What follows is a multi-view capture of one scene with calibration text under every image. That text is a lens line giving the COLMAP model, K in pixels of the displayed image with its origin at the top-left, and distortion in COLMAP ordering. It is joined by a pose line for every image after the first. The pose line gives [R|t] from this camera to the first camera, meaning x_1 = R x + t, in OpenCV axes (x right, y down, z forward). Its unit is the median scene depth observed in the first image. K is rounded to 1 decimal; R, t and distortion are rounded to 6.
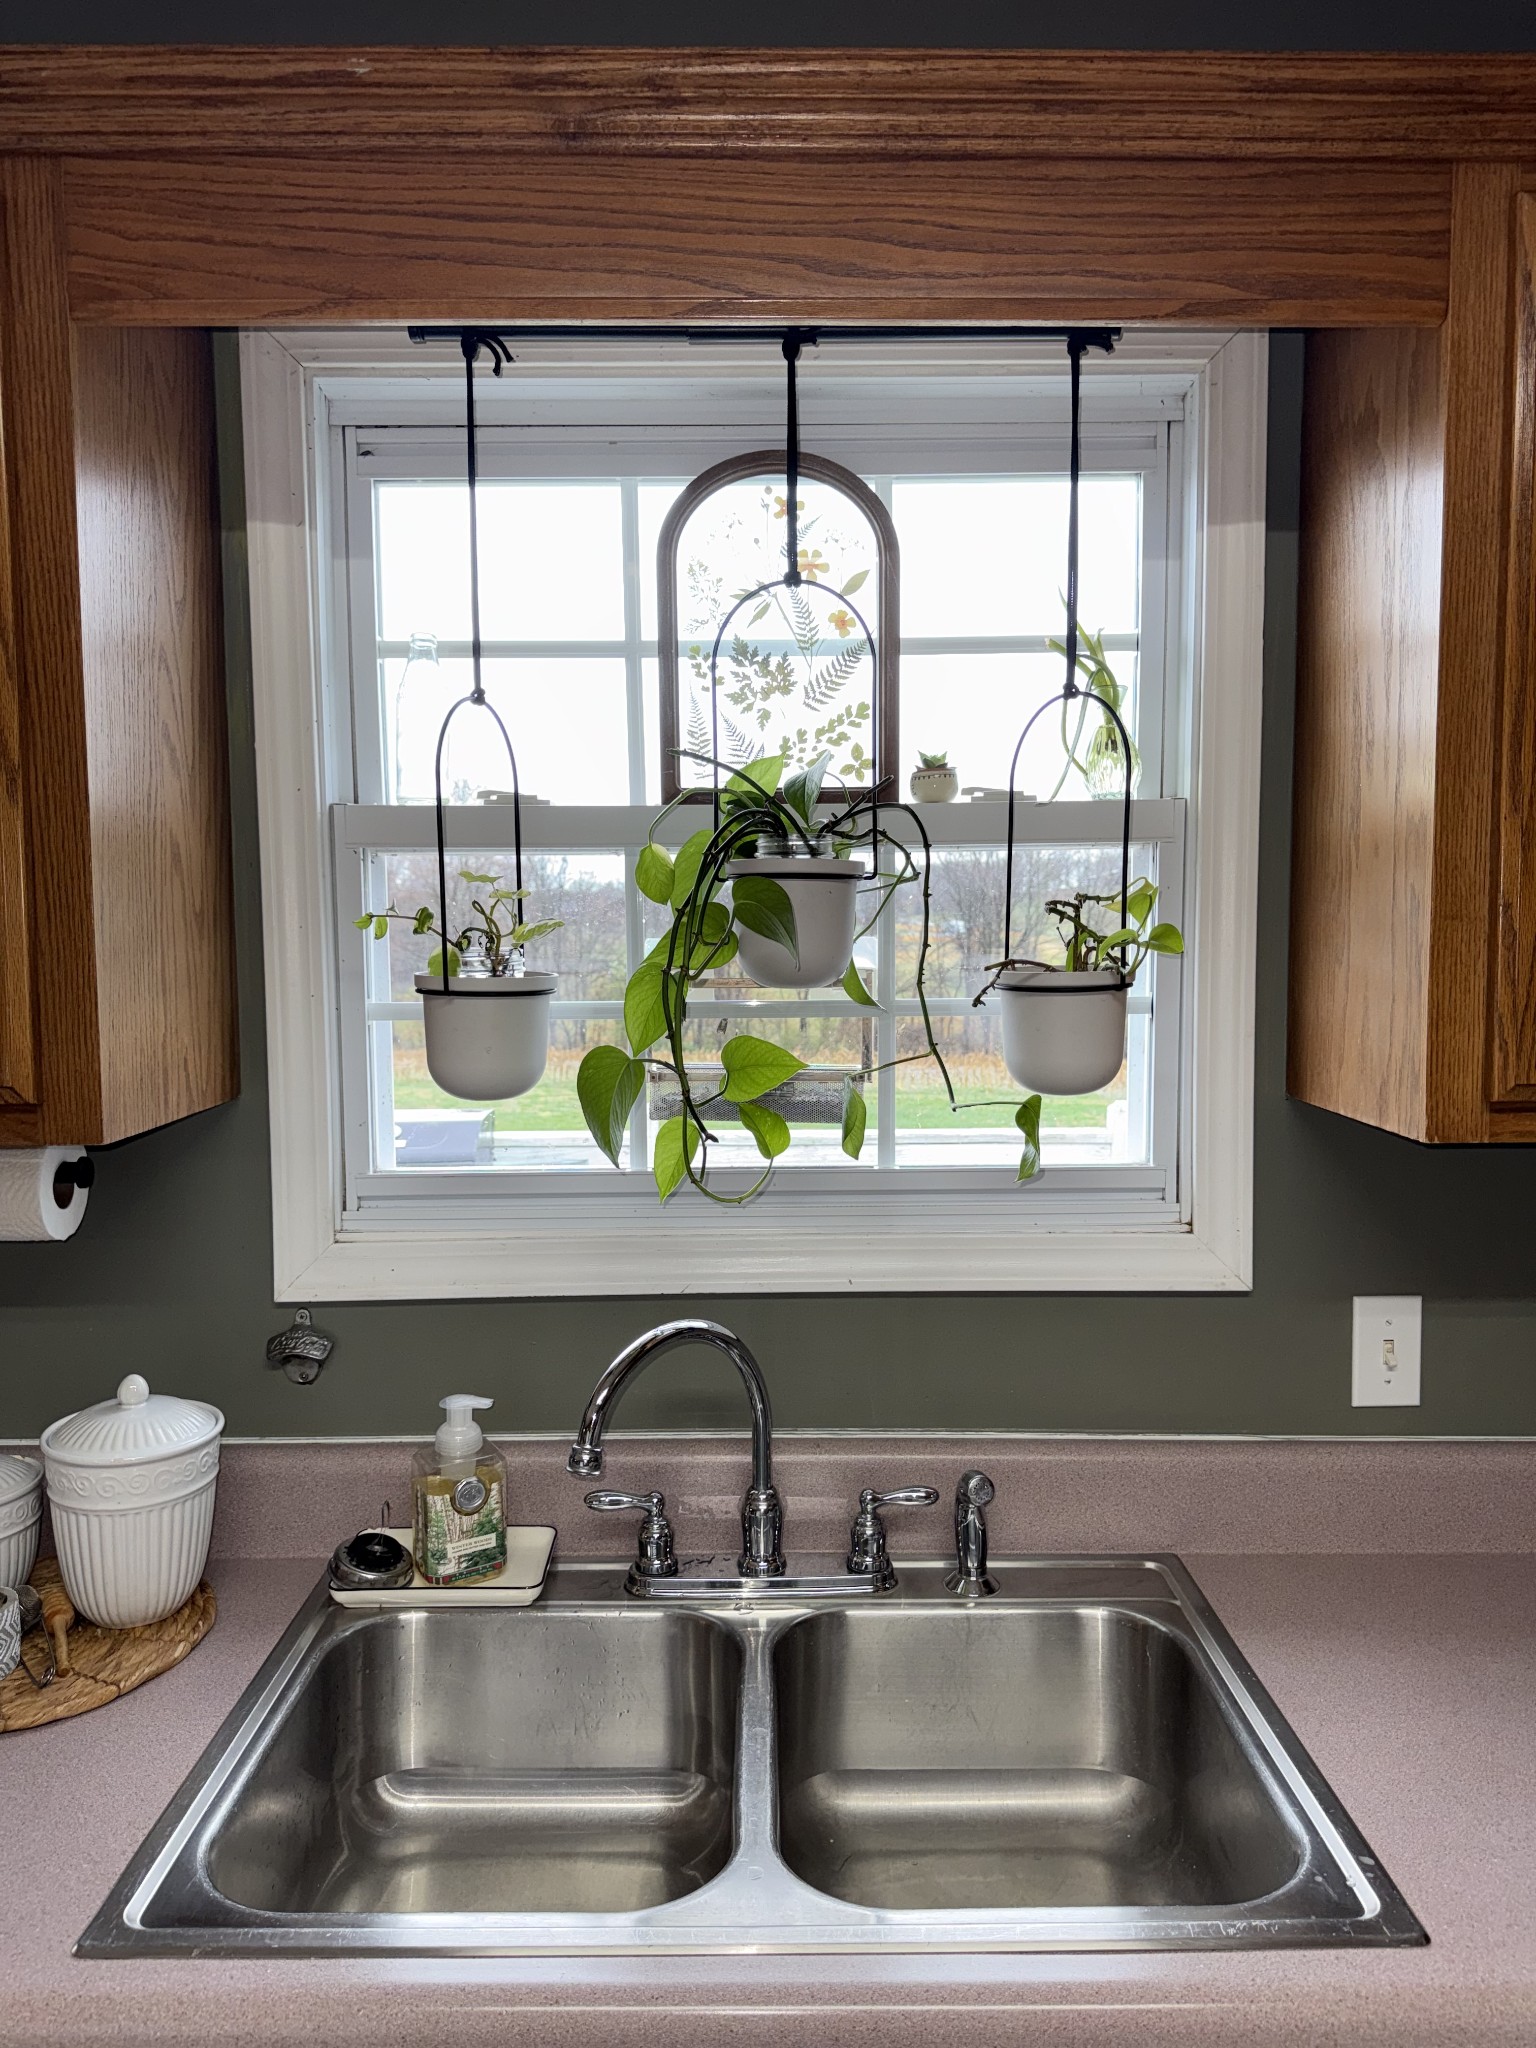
lens RADIAL K [[1519.2, 0, 762.8], [0, 1519.2, 1035.2], [0, 0, 1]] dist [0.068788, -0.017643]
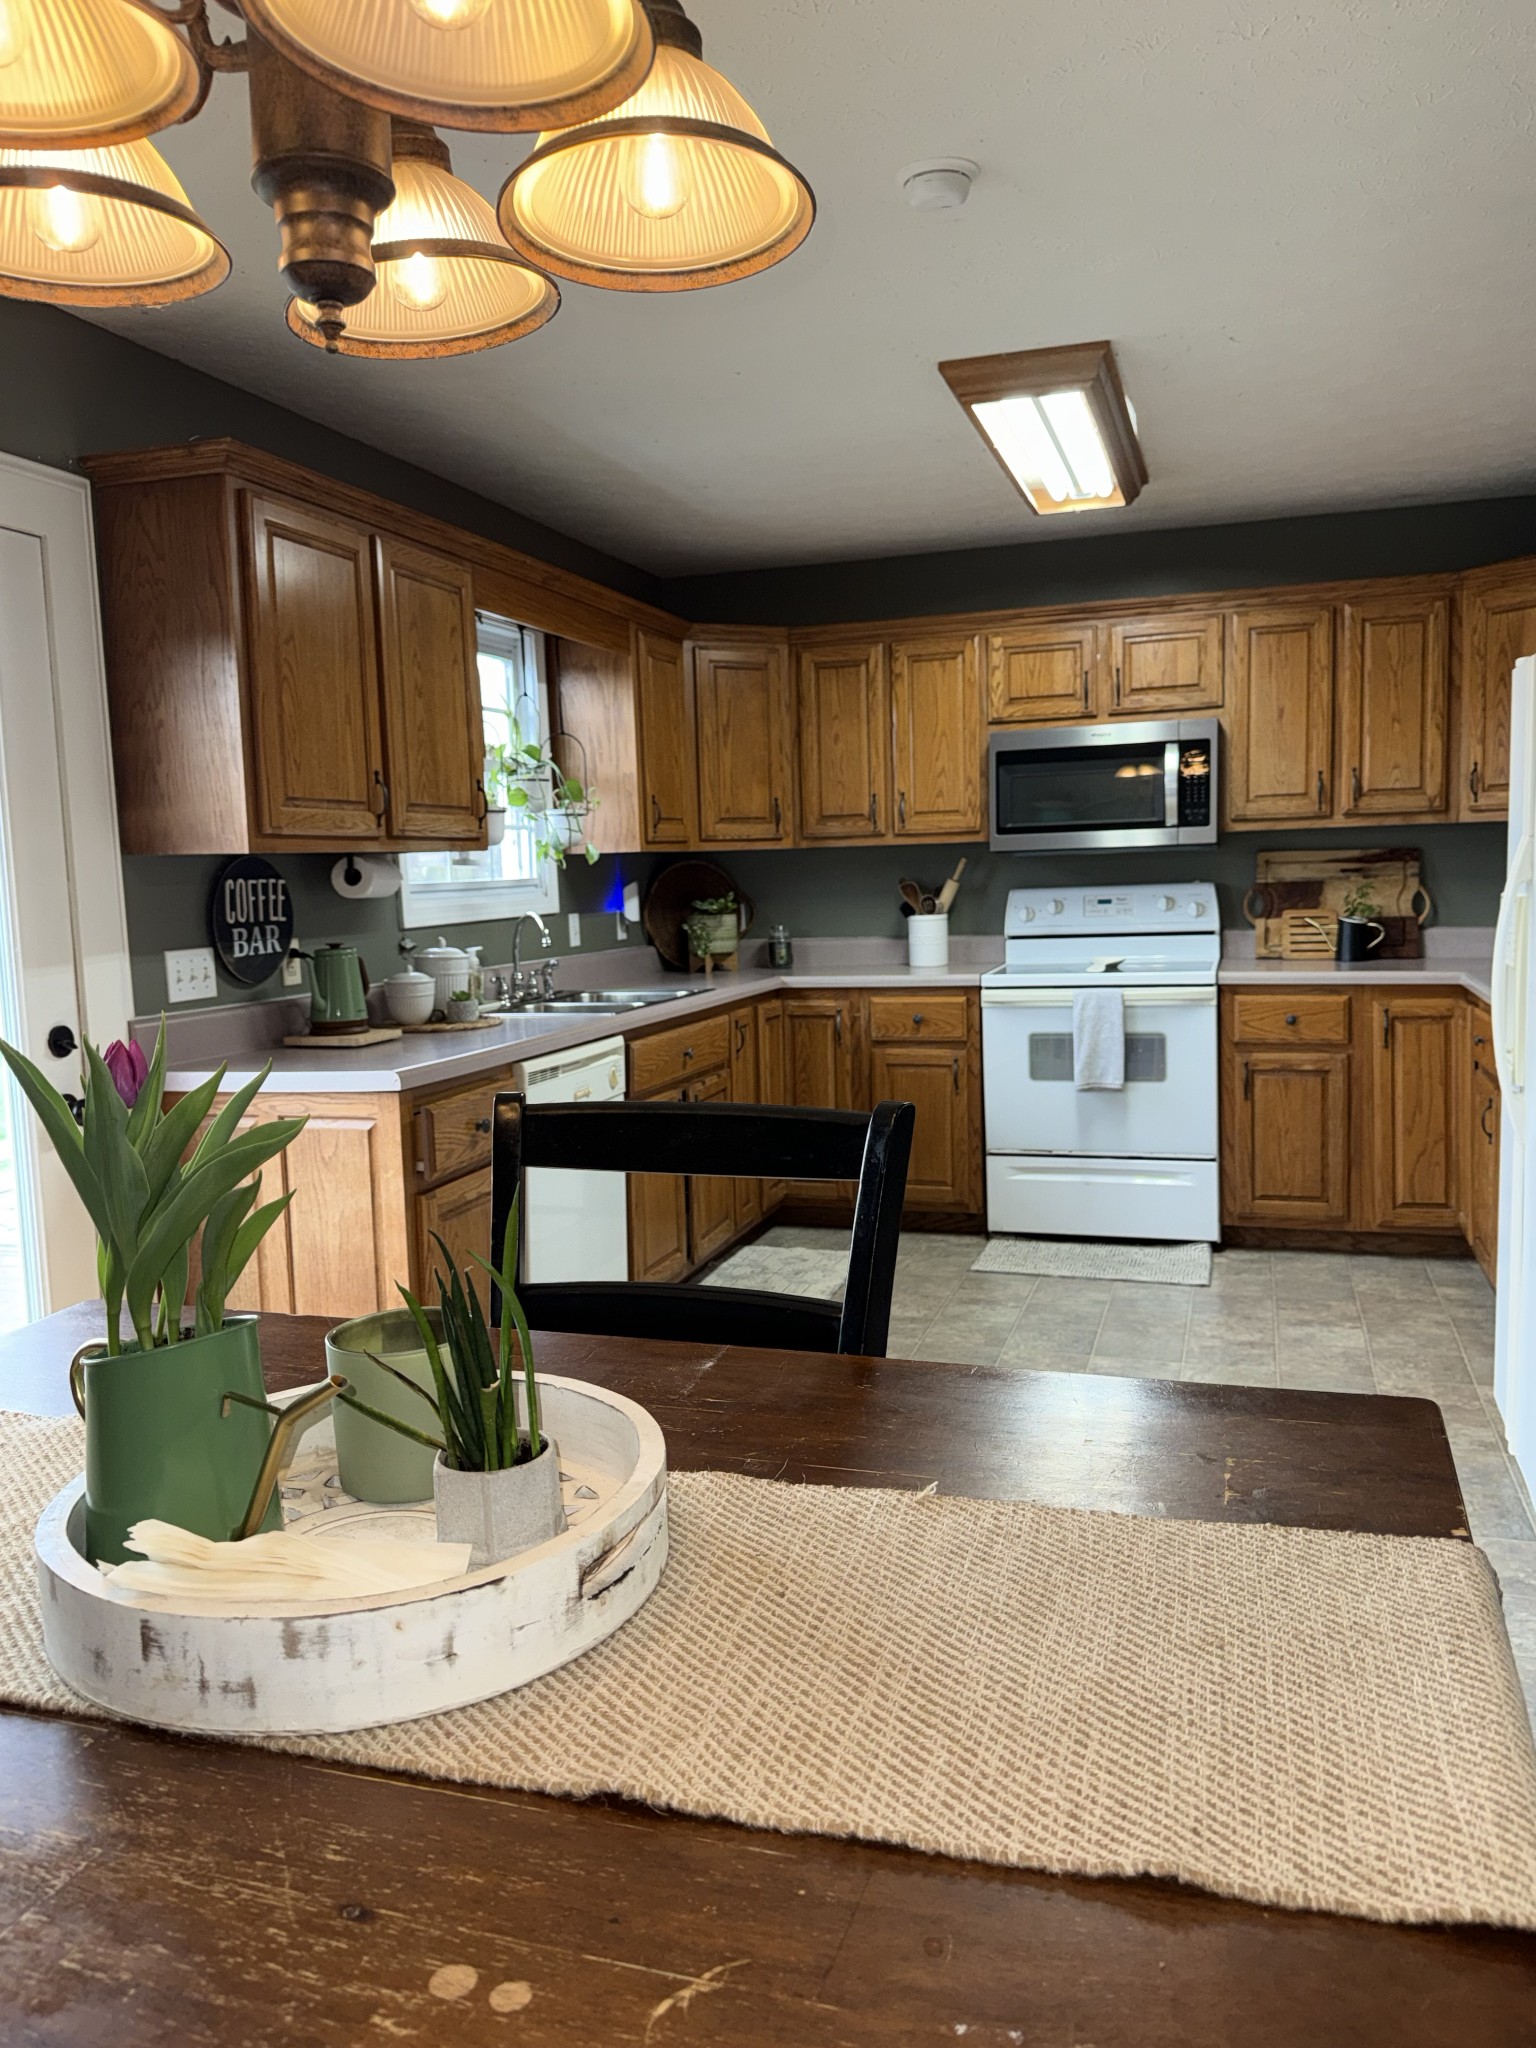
lens RADIAL K [[1519.2, 0, 747.8], [0, 1519.2, 1027.2], [0, 0, 1]] dist [0.068788, -0.017643]
pose [[0.332270, -0.106887, 0.937108, -2.694843], [0.113646, 0.990856, 0.072722, 0.219613], [-0.936313, 0.082335, 0.341379, -0.508093]]
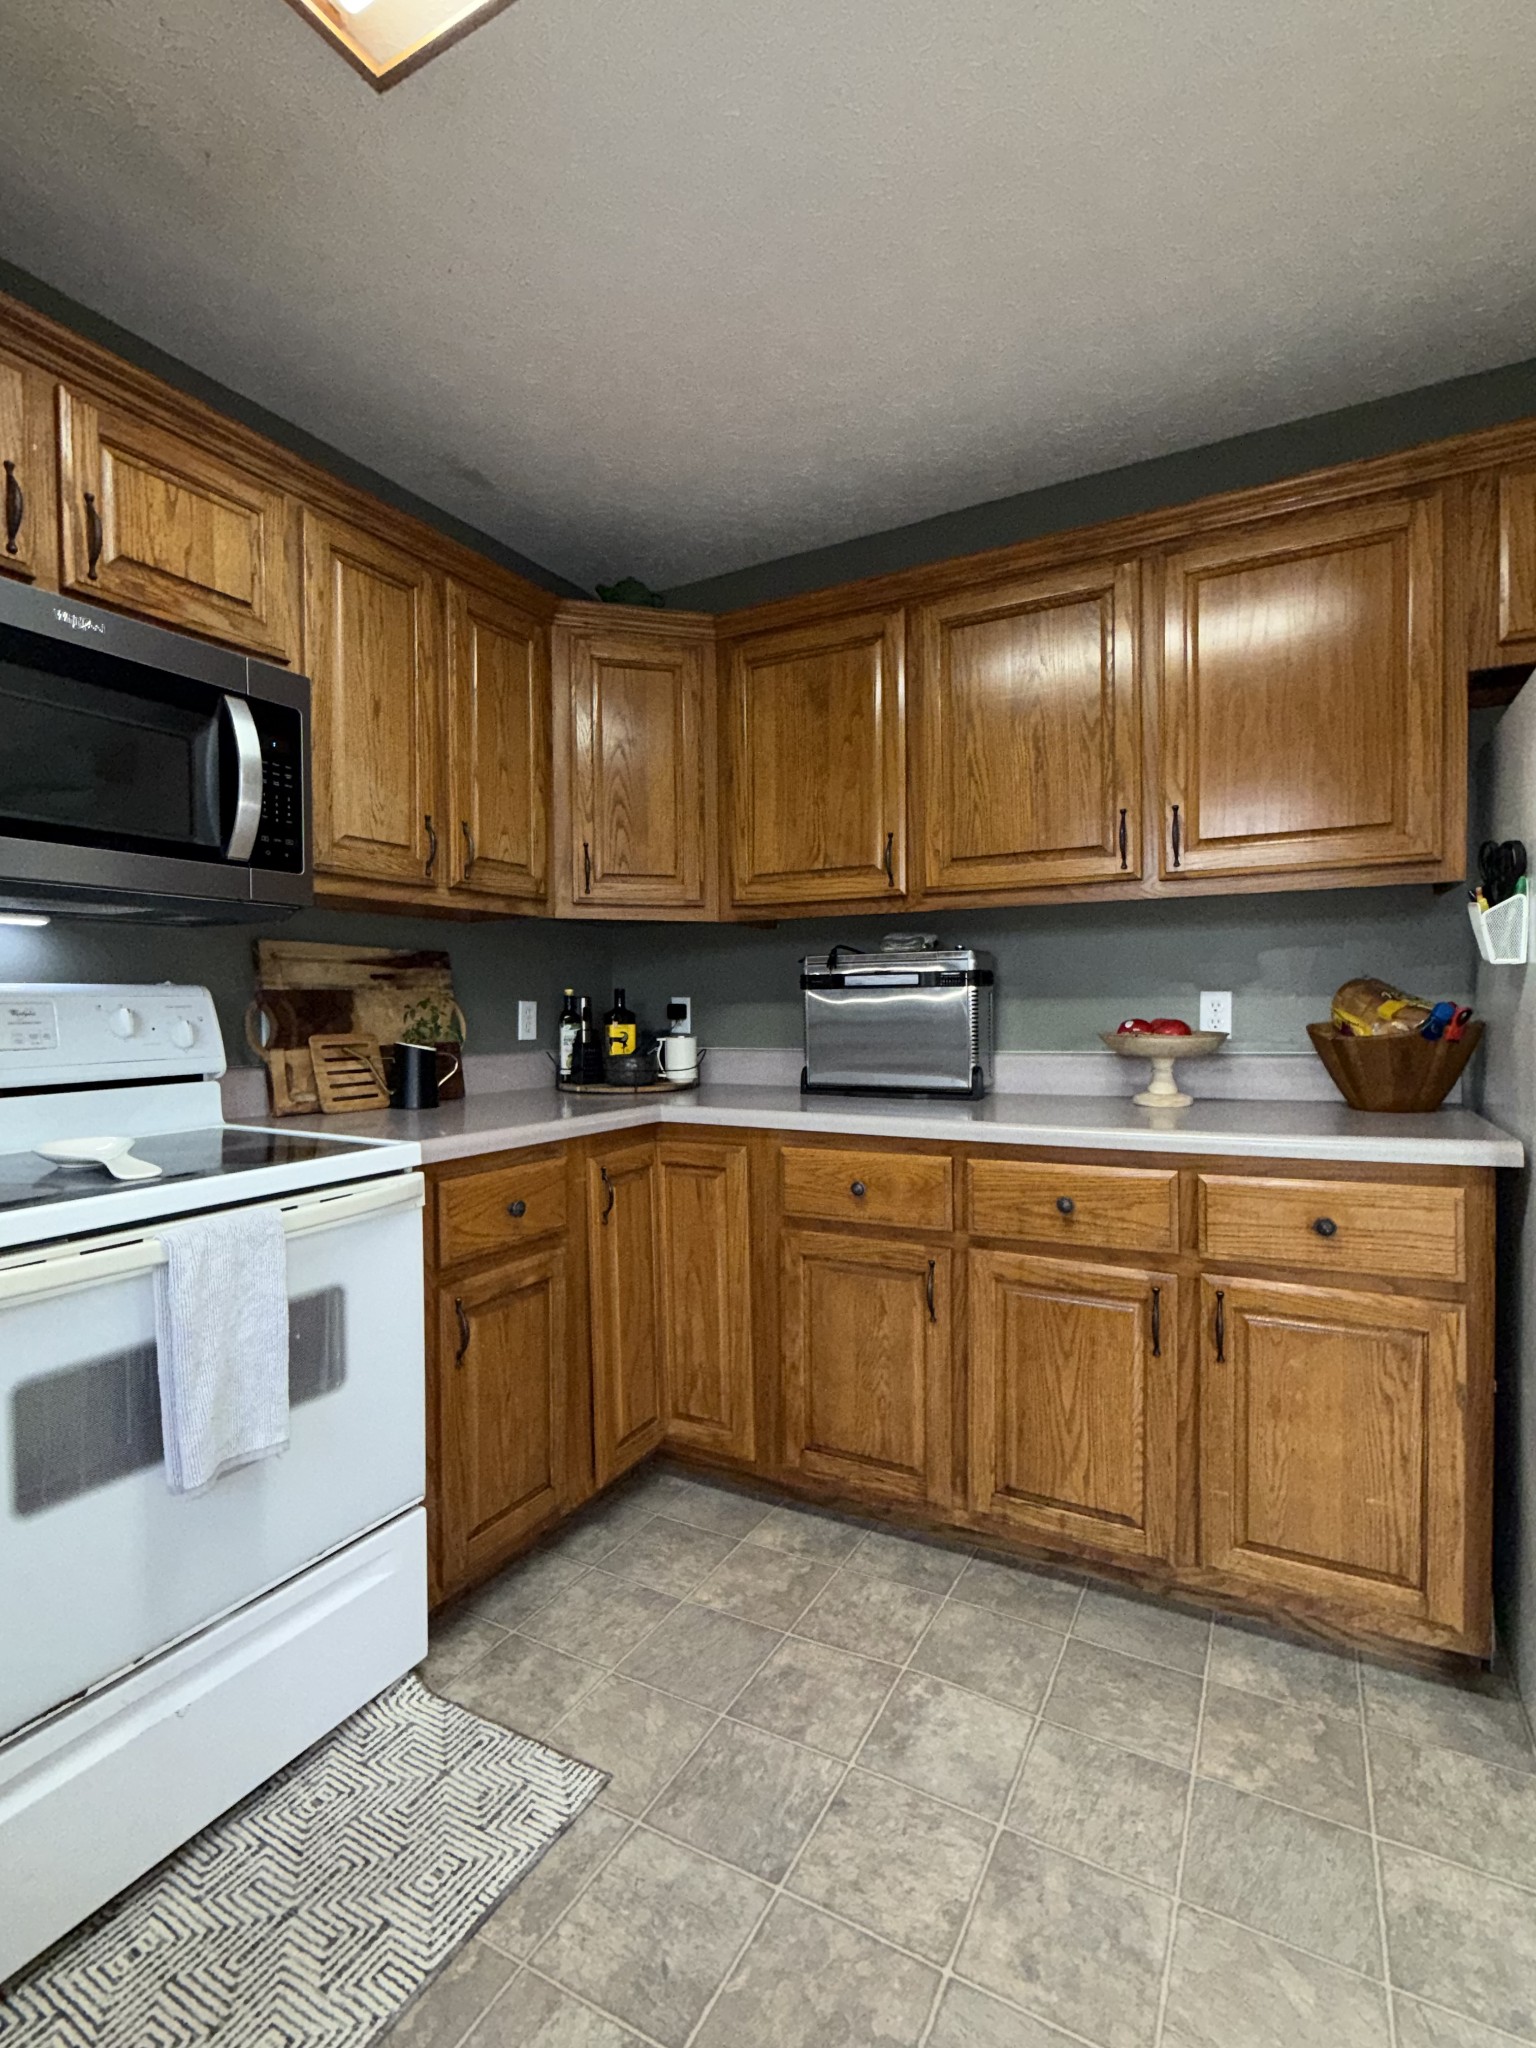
lens RADIAL K [[951.0, 0, 766.4], [0, 951.0, 1022.9], [0, 0, 1]] dist [-0.001176, -0.000027]
pose [[-0.865803, 0.001585, 0.500382, -0.200986], [0.056269, 0.993961, 0.094213, 0.241200], [-0.497211, 0.109726, -0.860663, 0.356507]]
